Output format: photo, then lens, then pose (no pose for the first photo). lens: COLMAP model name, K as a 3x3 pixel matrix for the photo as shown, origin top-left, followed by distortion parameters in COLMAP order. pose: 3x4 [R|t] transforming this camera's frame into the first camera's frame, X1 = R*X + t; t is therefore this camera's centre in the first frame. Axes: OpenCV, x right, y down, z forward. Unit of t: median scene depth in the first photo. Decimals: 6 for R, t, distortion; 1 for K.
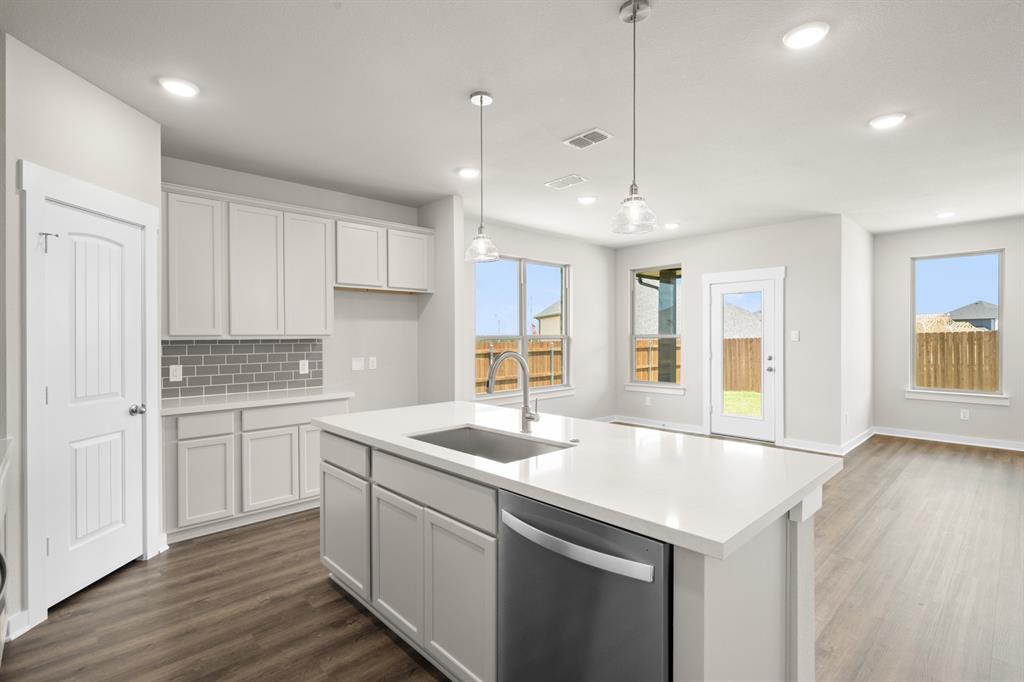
lens RADIAL K [[486.9, 0, 515.5], [0, 486.9, 338.8], [0, 0, 1]] dist [0.001194, 0.000807]
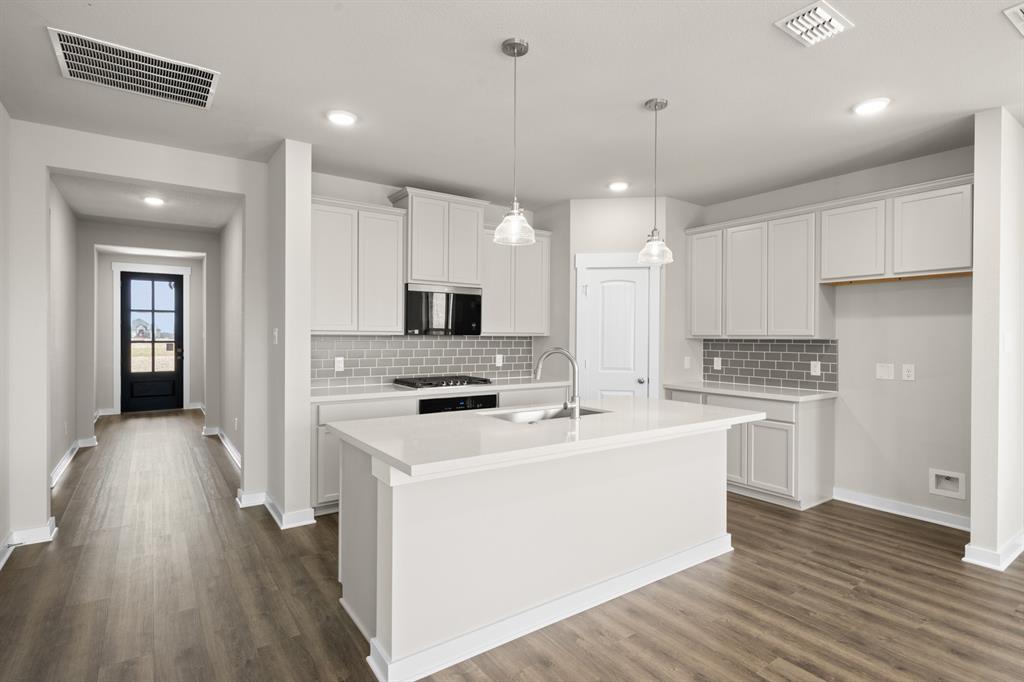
lens RADIAL K [[514.4, 0, 512.0], [0, 514.4, 341.0], [0, 0, 1]] dist [0.000176, 0.000438]
pose [[-0.148903, 0.011591, -0.988784, 0.862028], [-0.011610, 0.999842, 0.013469, -0.004581], [0.988784, 0.013486, -0.148745, 0.708261]]
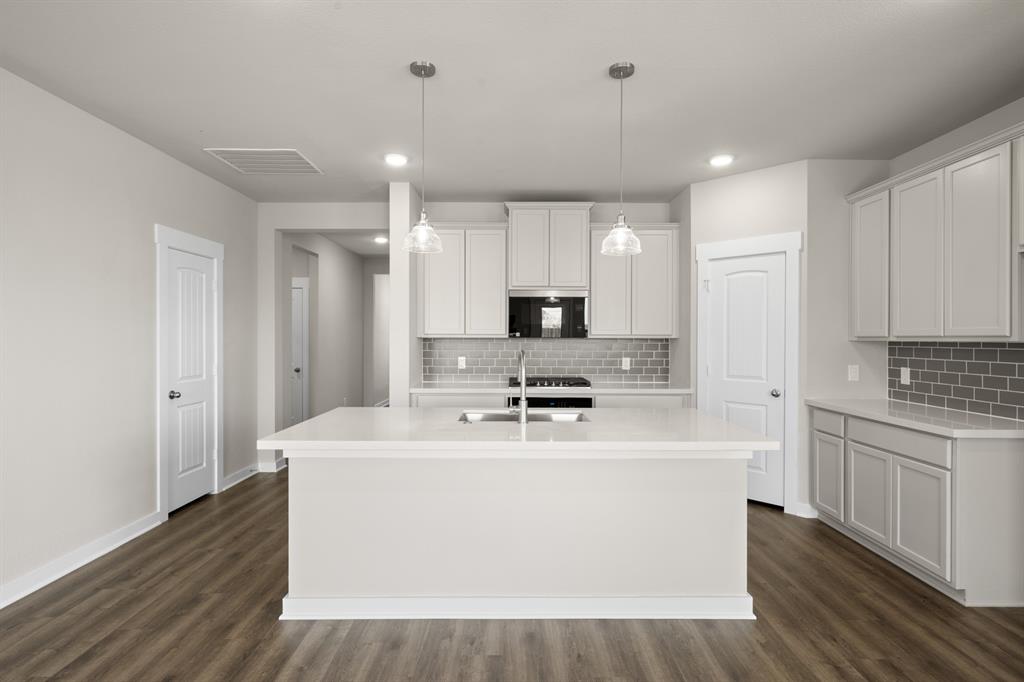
lens RADIAL K [[500.2, 0, 514.6], [0, 500.2, 339.9], [0, 0, 1]] dist [-0.000211, 0.000106]
pose [[-0.688628, 0.004602, -0.725100, 0.598787], [-0.005241, 0.999922, 0.011325, -0.008411], [0.725096, 0.011599, -0.688550, 1.220756]]
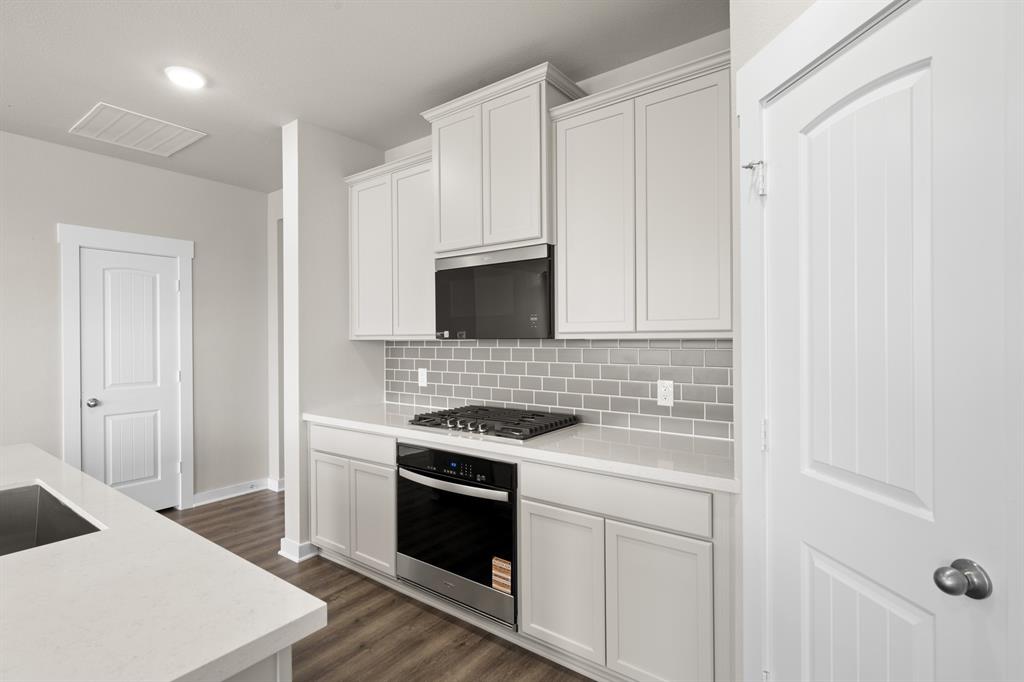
lens RADIAL K [[486.9, 0, 515.5], [0, 486.9, 338.8], [0, 0, 1]] dist [0.001194, 0.000807]
pose [[-0.984212, 0.008714, -0.176779, -0.391794], [0.007654, 0.999948, 0.006674, -0.004693], [0.176828, 0.005216, -0.984228, 1.069332]]
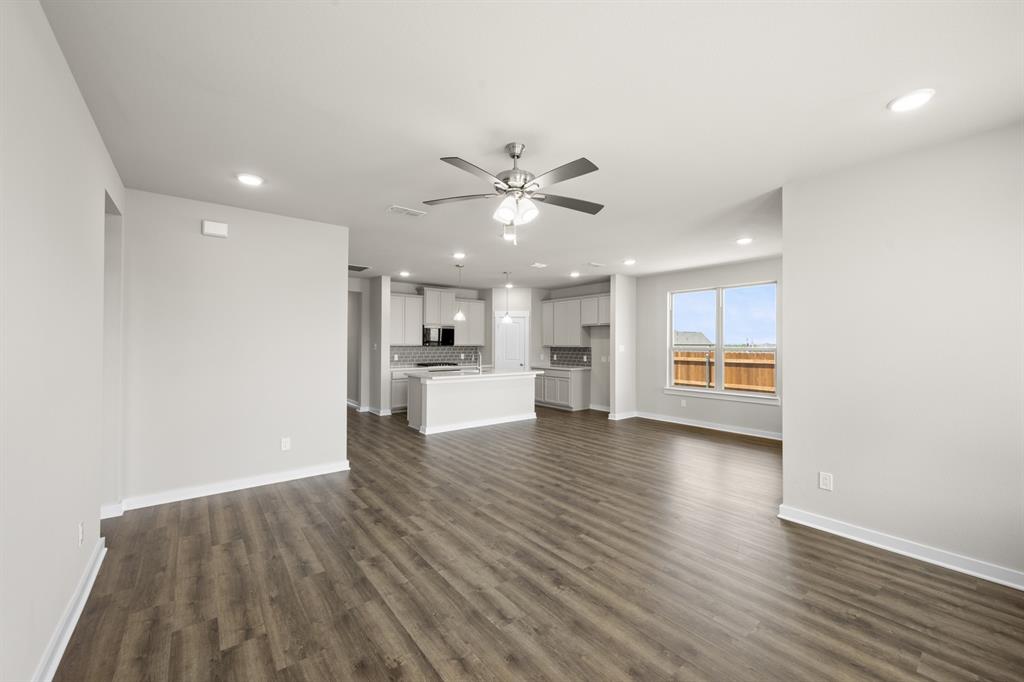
lens RADIAL K [[403.2, 0, 514.9], [0, 403.2, 340.5], [0, 0, 1]] dist [-0.000290, -0.000251]
pose [[-0.085582, -0.005088, -0.996318, 2.122410], [-0.011425, 0.999926, -0.004125, -0.028296], [0.996266, 0.011030, -0.085634, 1.049596]]
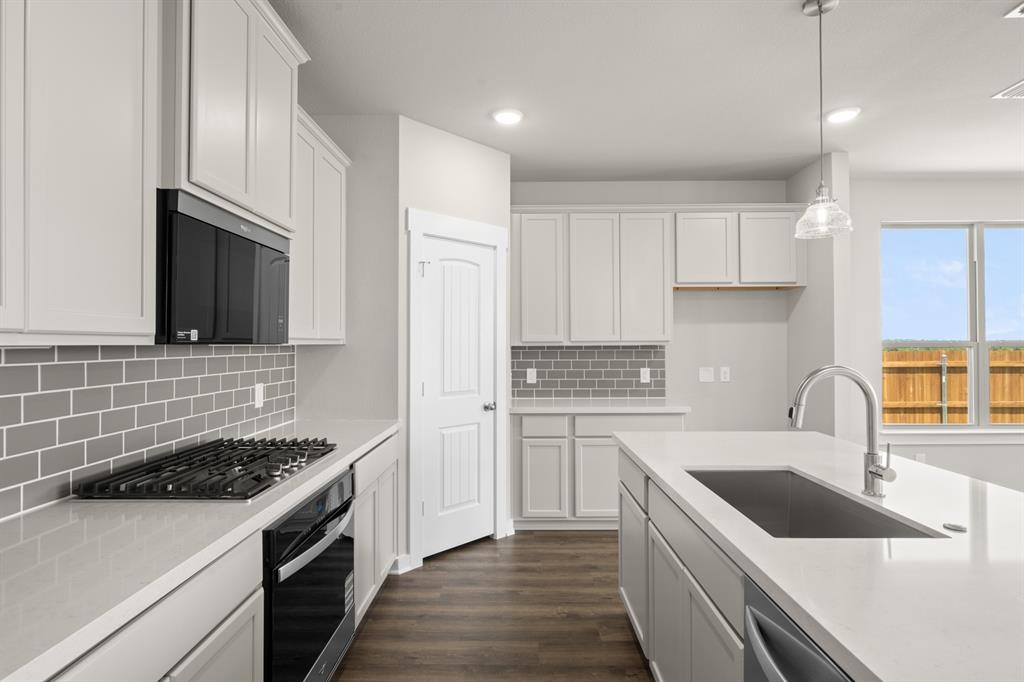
lens RADIAL K [[525.9, 0, 512.1], [0, 525.9, 338.2], [0, 0, 1]] dist [-0.002132, 0.000163]
pose [[0.716033, -0.006249, -0.698039, 0.112623], [-0.003265, 0.999919, -0.012301, -0.000225], [0.698059, 0.011087, 0.715954, 0.125737]]
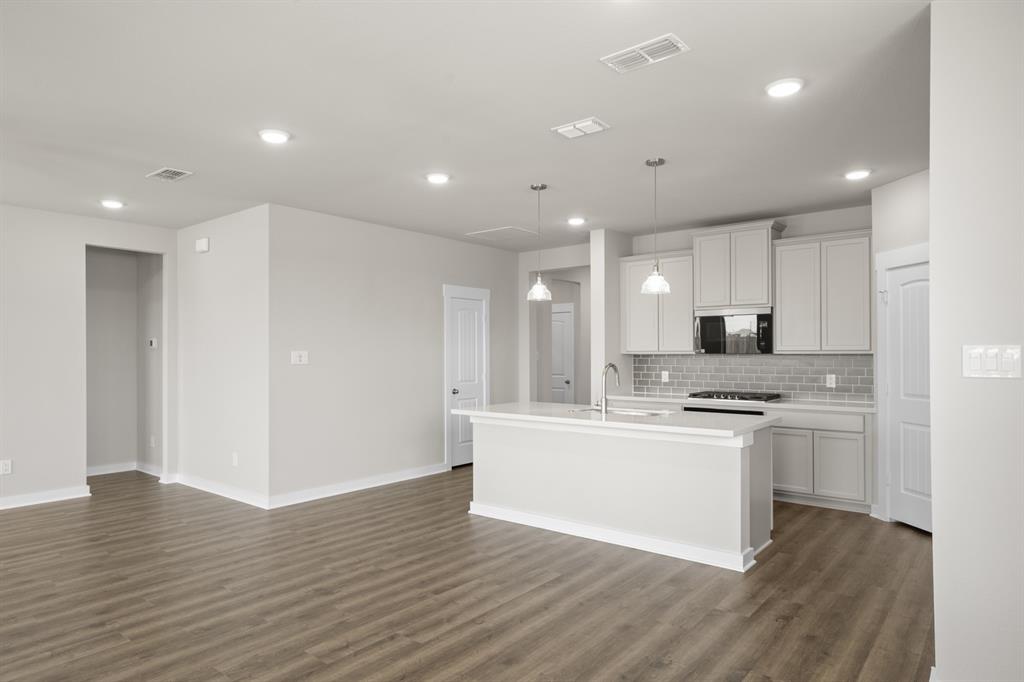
lens RADIAL K [[618.1, 0, 487.4], [0, 618.1, 351.8], [0, 0, 1]] dist [0.001245, 0.000961]
pose [[-0.993926, 0.004640, -0.109949, 0.436713], [0.004254, 0.999984, 0.003750, -0.015073], [0.109965, 0.003260, -0.993930, 2.061123]]
